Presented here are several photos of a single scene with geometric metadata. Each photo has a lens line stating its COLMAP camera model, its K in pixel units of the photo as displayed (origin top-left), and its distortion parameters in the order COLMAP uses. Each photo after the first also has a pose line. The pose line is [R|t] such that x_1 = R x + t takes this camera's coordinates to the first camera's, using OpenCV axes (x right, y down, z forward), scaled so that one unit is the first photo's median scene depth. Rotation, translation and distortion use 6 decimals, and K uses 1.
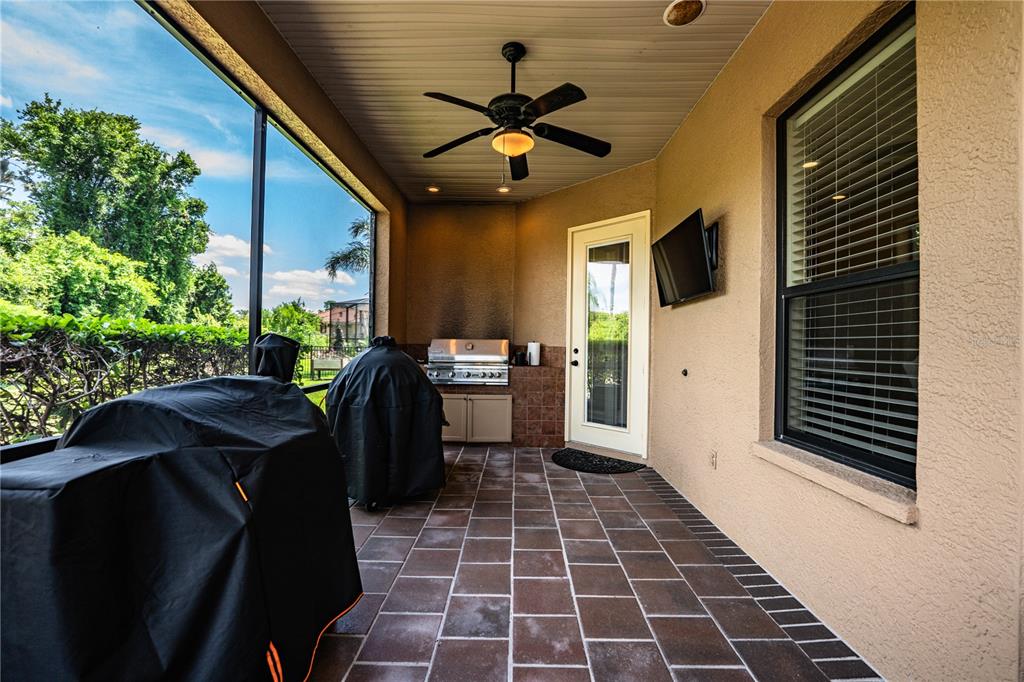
lens RADIAL K [[417.7, 0, 512.3], [0, 417.7, 342.8], [0, 0, 1]] dist [-0.021125, 0.000479]
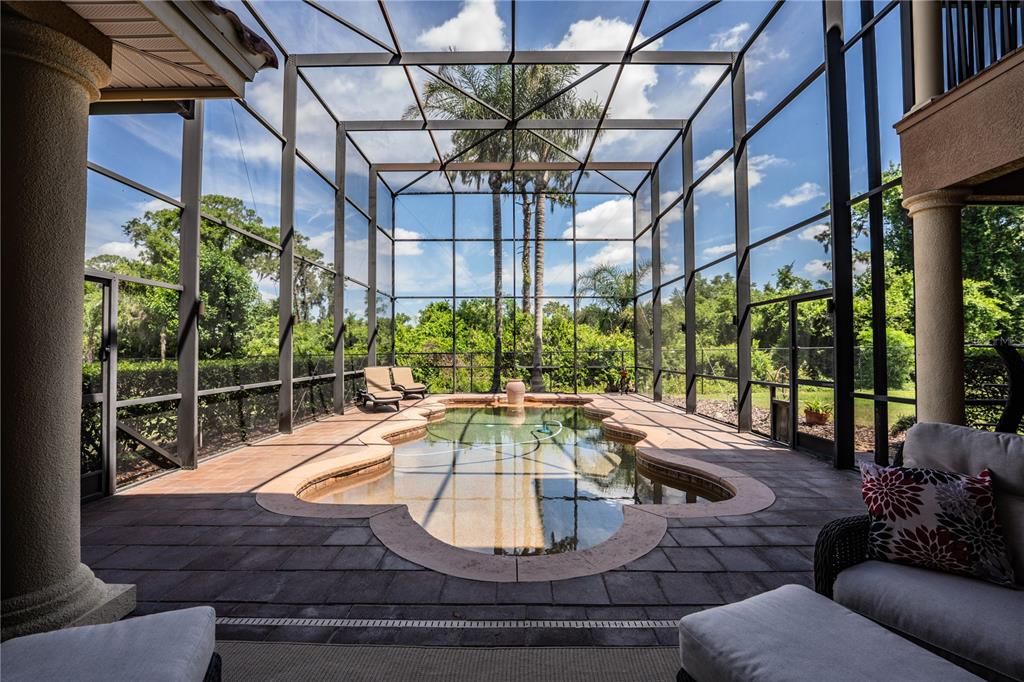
lens RADIAL K [[417.7, 0, 512.3], [0, 417.7, 342.8], [0, 0, 1]] dist [-0.021125, 0.000479]
pose [[0.003770, -0.038538, -0.999250, 0.407511], [0.008130, 0.999225, -0.038506, -0.018348], [0.999960, -0.007979, 0.004080, -0.698370]]
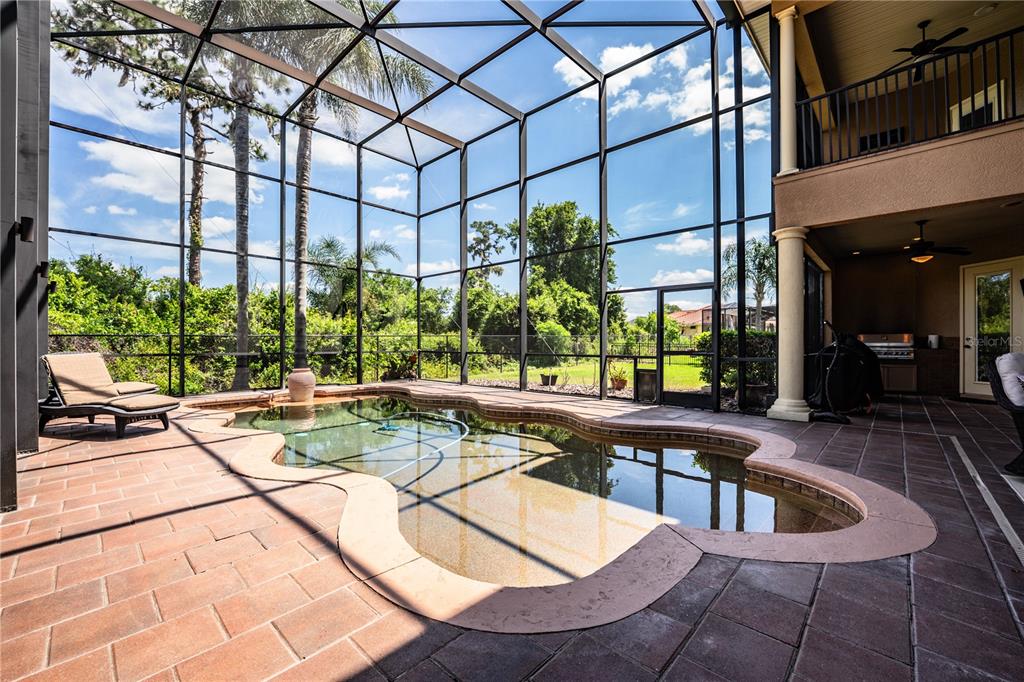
lens RADIAL K [[417.7, 0, 512.3], [0, 417.7, 342.8], [0, 0, 1]] dist [-0.021125, 0.000479]
pose [[0.738862, -0.018086, -0.673614, -0.092075], [0.016876, 0.999823, -0.008335, 0.015615], [0.673646, -0.005209, 0.739036, -1.338062]]
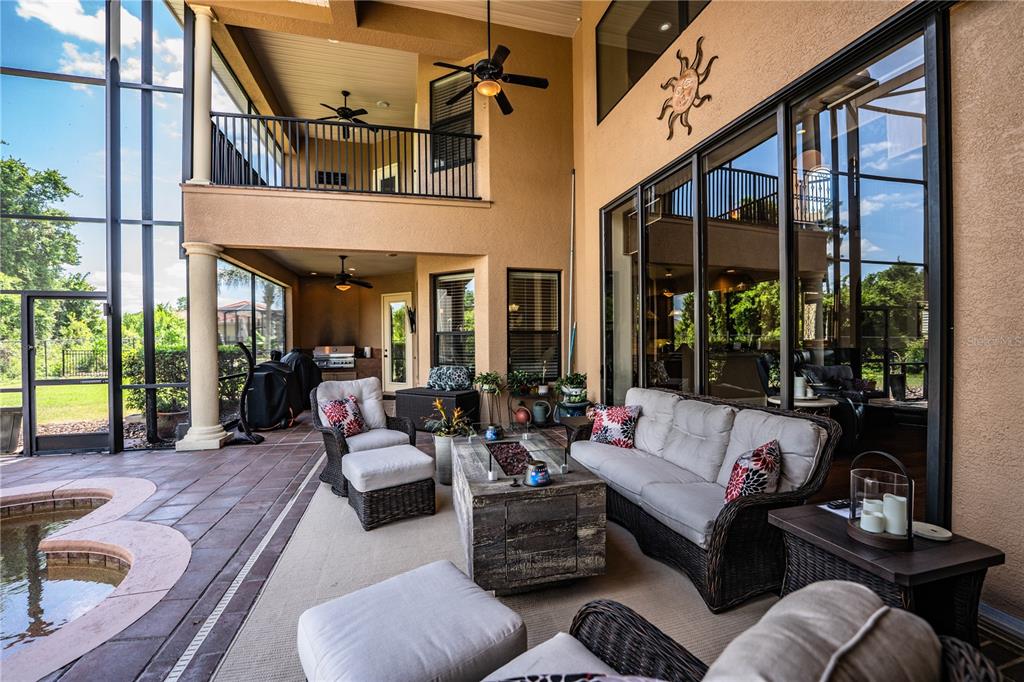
lens RADIAL K [[417.7, 0, 512.3], [0, 417.7, 342.8], [0, 0, 1]] dist [-0.021125, 0.000479]
pose [[0.963617, -0.026499, 0.265972, 0.195069], [0.022565, 0.999586, 0.017835, -0.042276], [-0.266334, -0.011185, 0.963816, -1.212634]]
